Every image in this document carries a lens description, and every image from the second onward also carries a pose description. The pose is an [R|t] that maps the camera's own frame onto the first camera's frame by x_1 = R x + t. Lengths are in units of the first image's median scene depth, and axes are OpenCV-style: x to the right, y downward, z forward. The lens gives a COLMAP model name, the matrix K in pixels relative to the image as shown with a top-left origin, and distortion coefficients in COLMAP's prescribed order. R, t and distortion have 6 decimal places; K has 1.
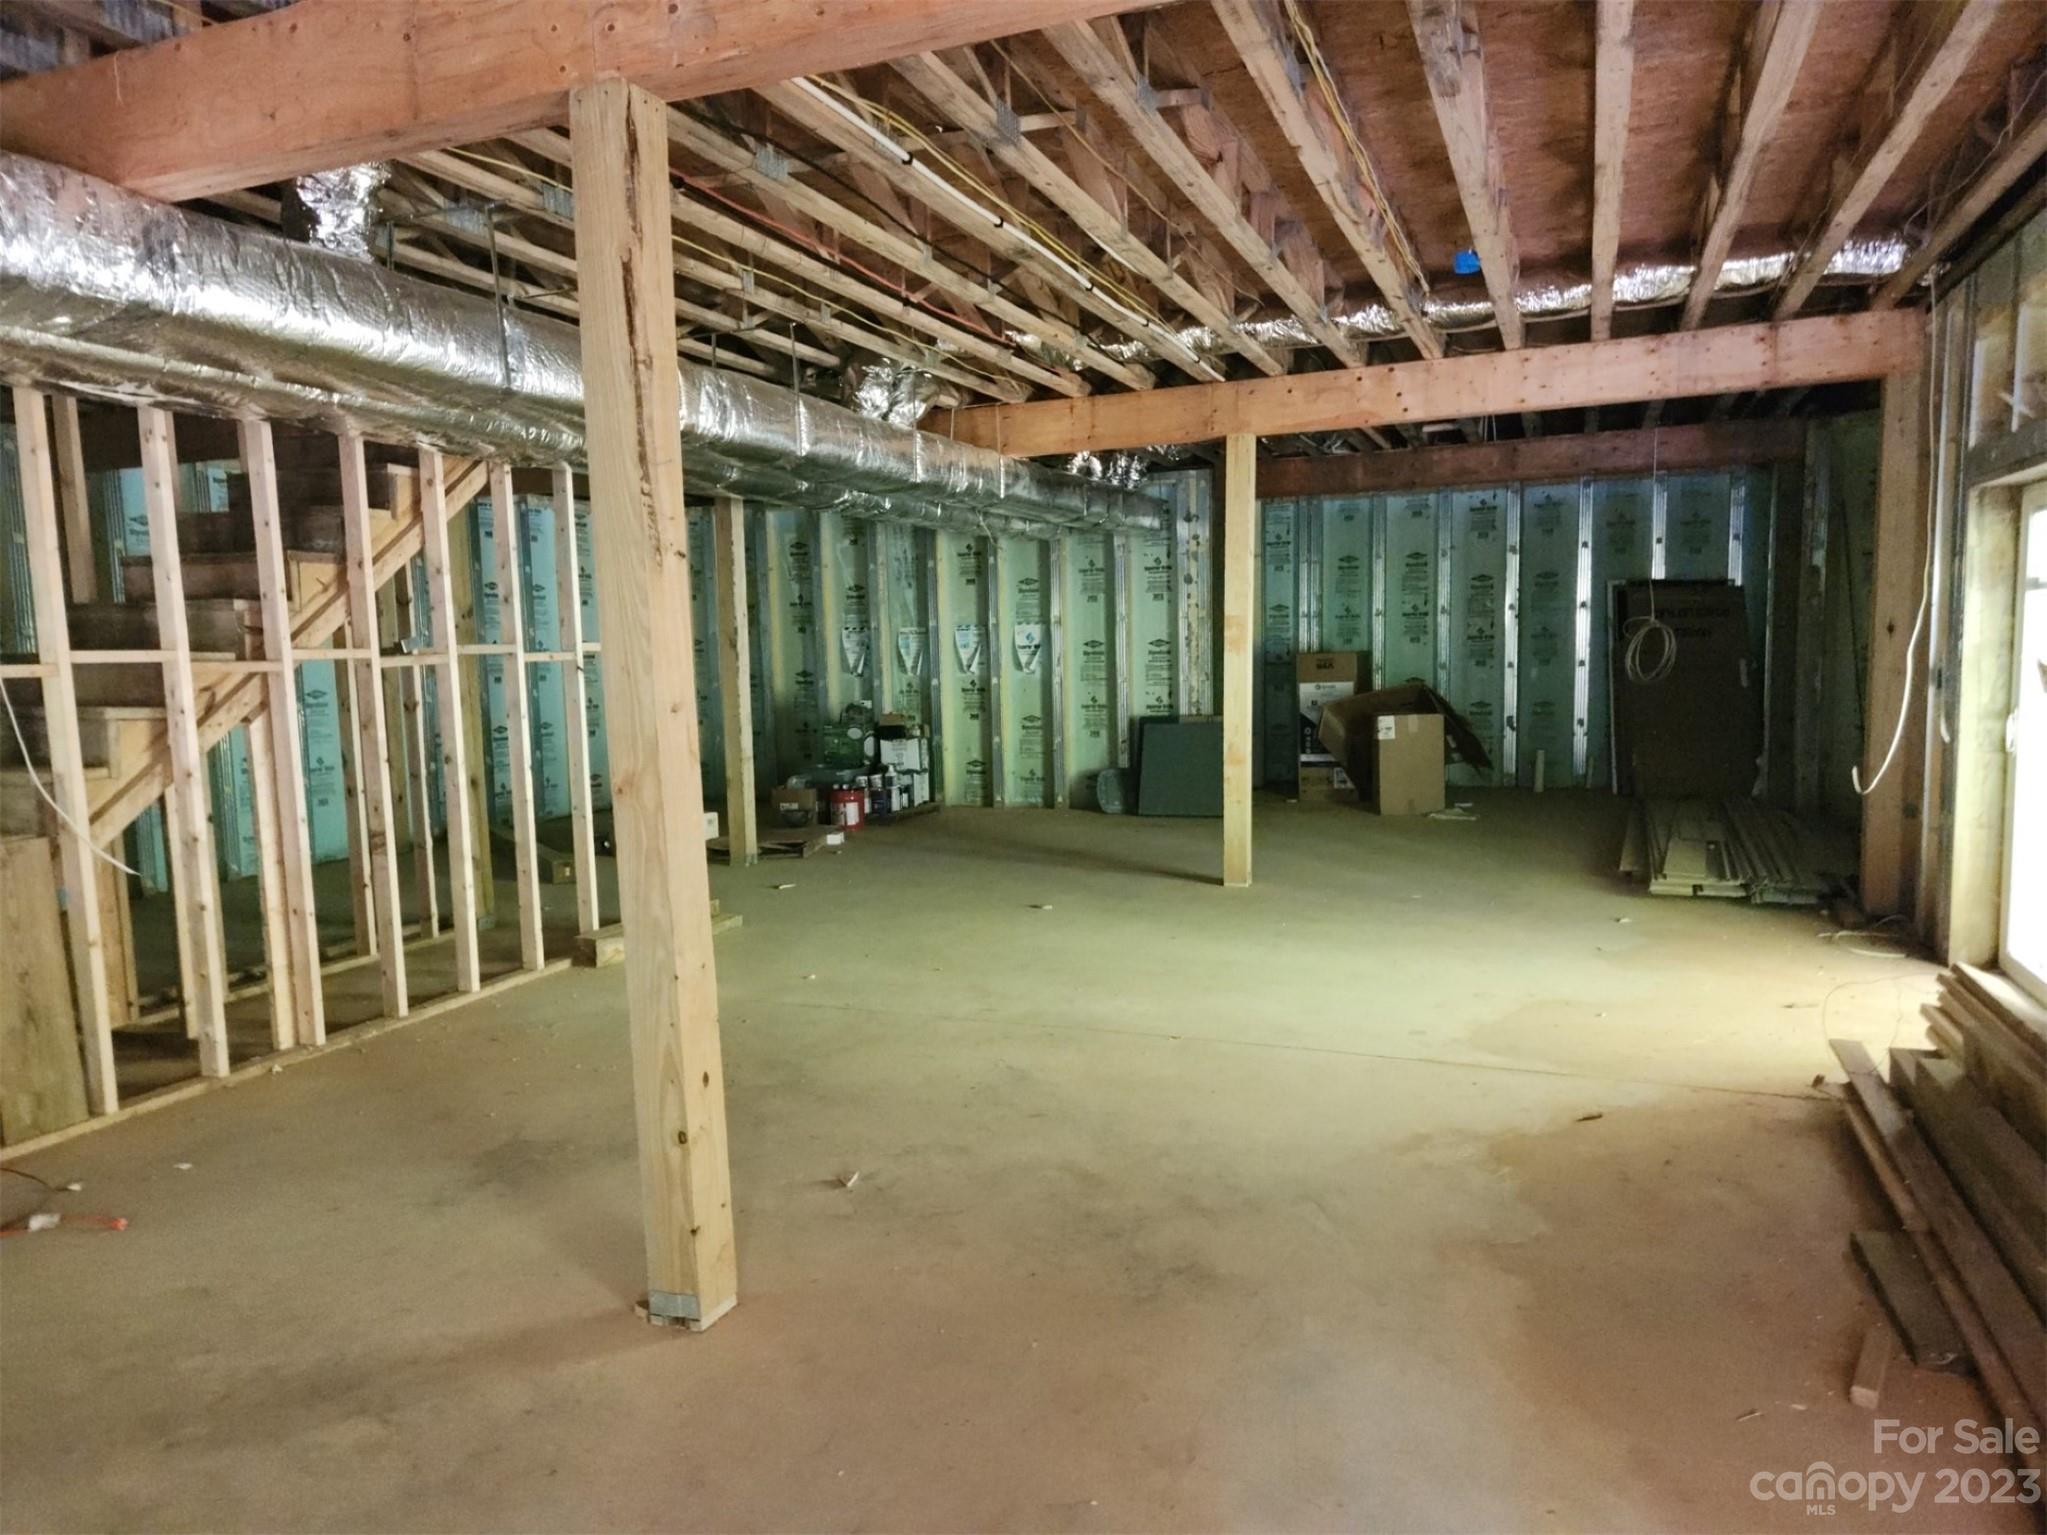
lens RADIAL K [[1369.3, 0, 981.4], [0, 1369.3, 782.2], [0, 0, 1]] dist [0.071456, -0.054295]
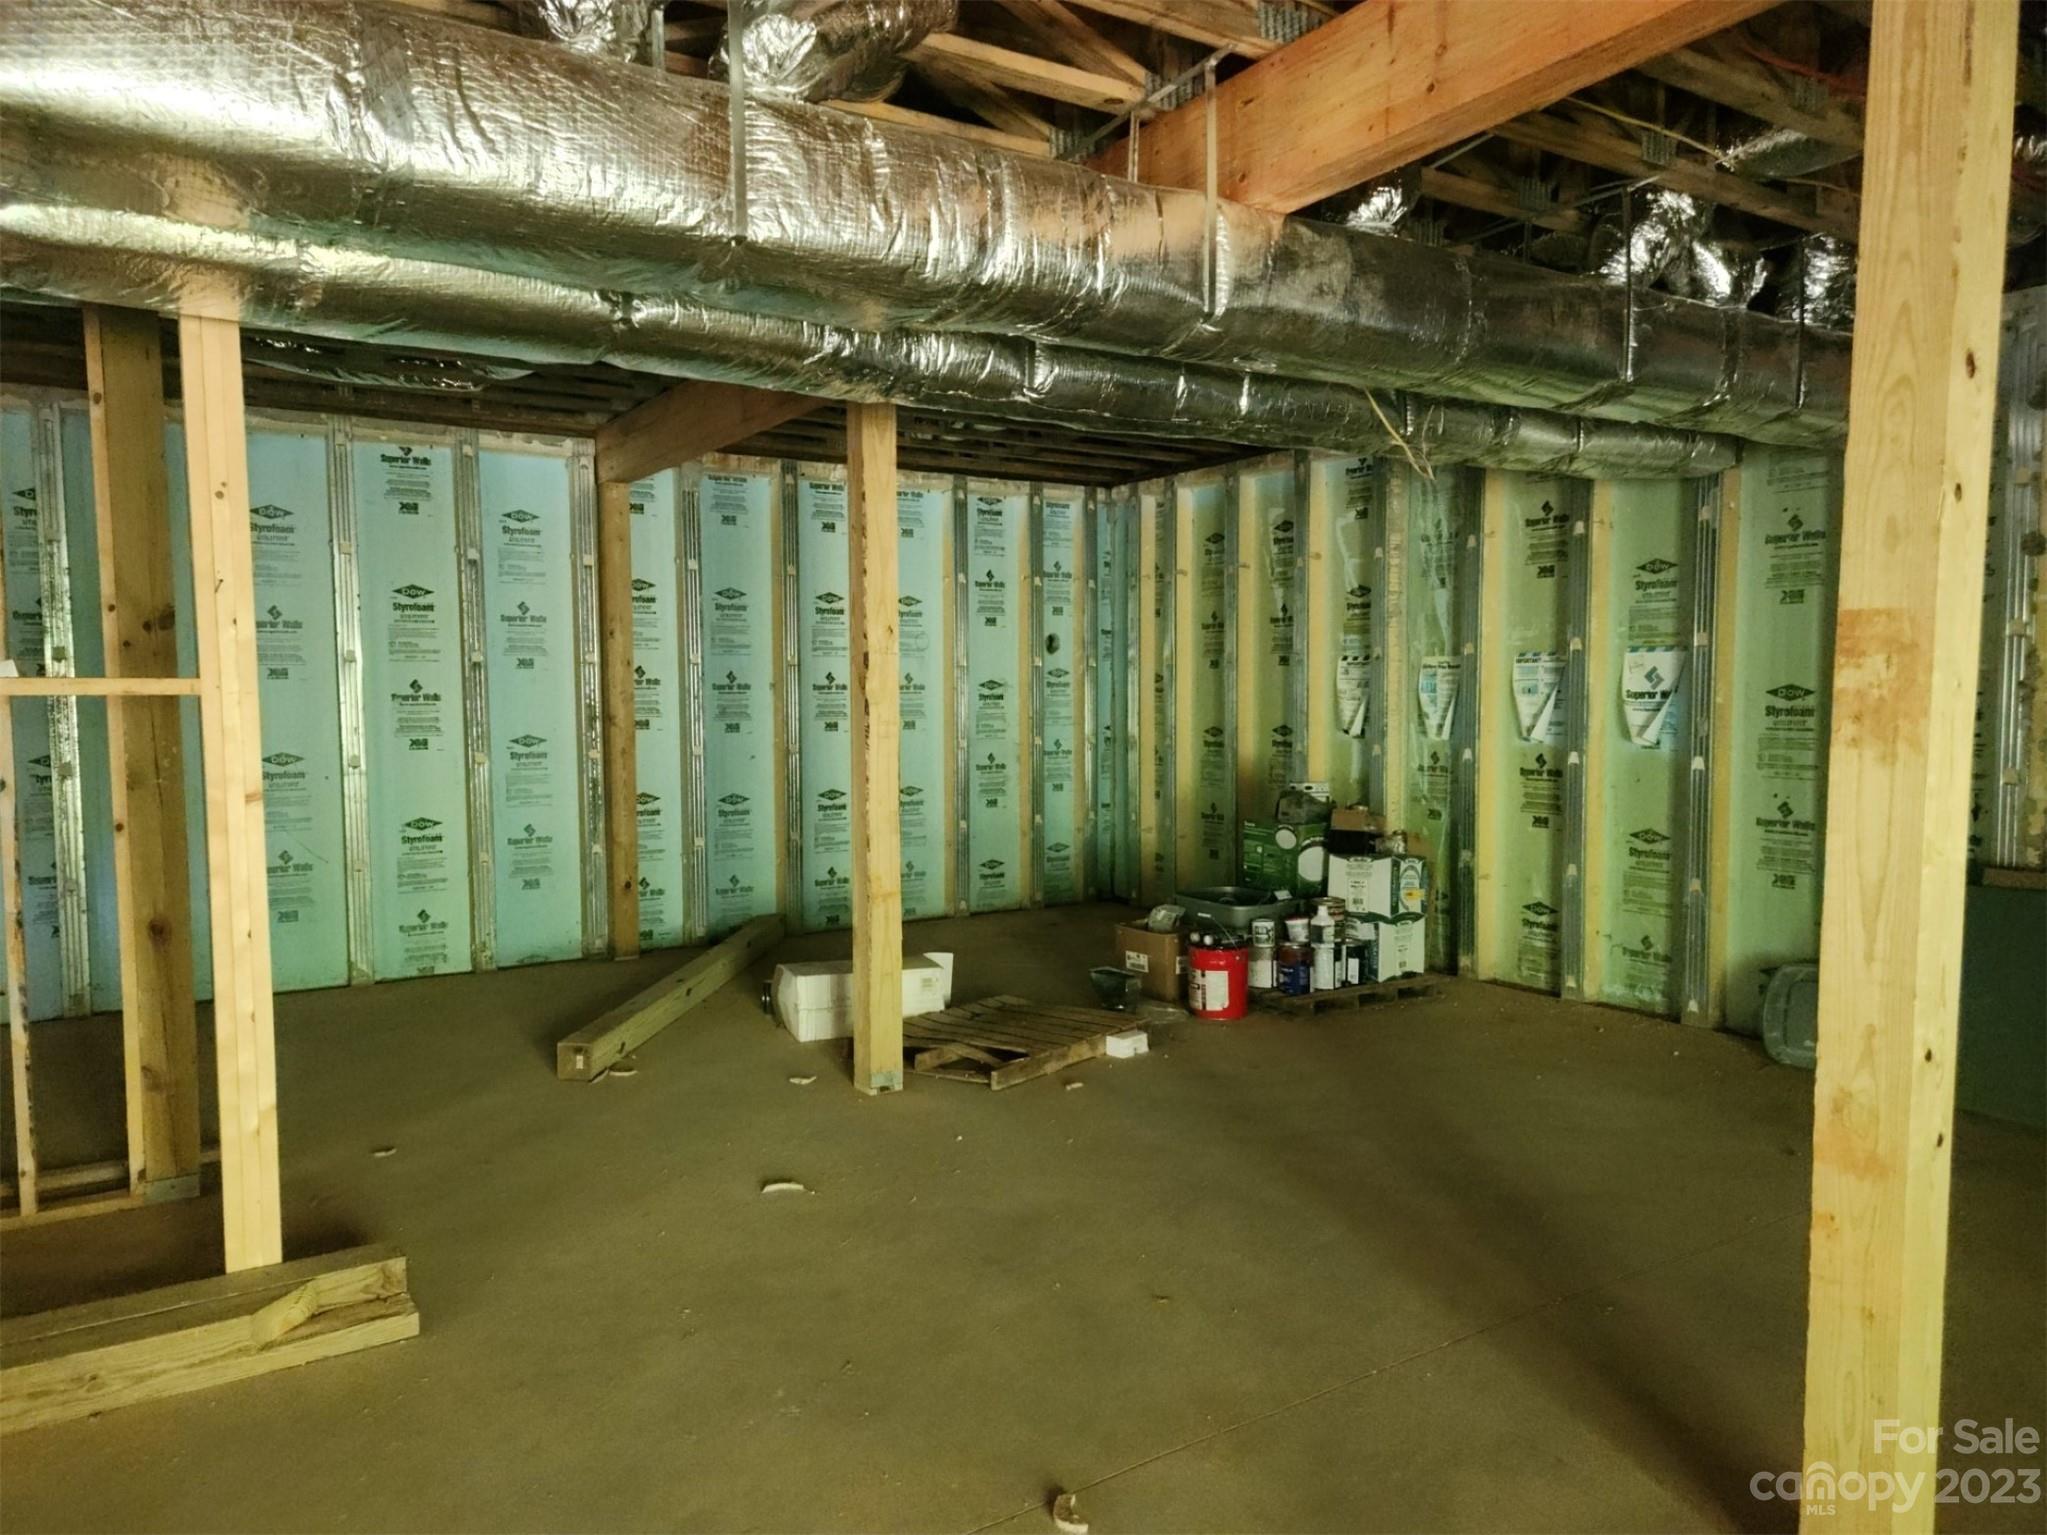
lens RADIAL K [[1369.3, 0, 981.4], [0, 1369.3, 782.2], [0, 0, 1]] dist [0.071456, -0.054295]
pose [[0.820892, 0.057890, -0.568142, 0.123672], [-0.071522, 0.997438, -0.001707, -0.047479], [0.566587, 0.042036, 0.822929, 0.433460]]
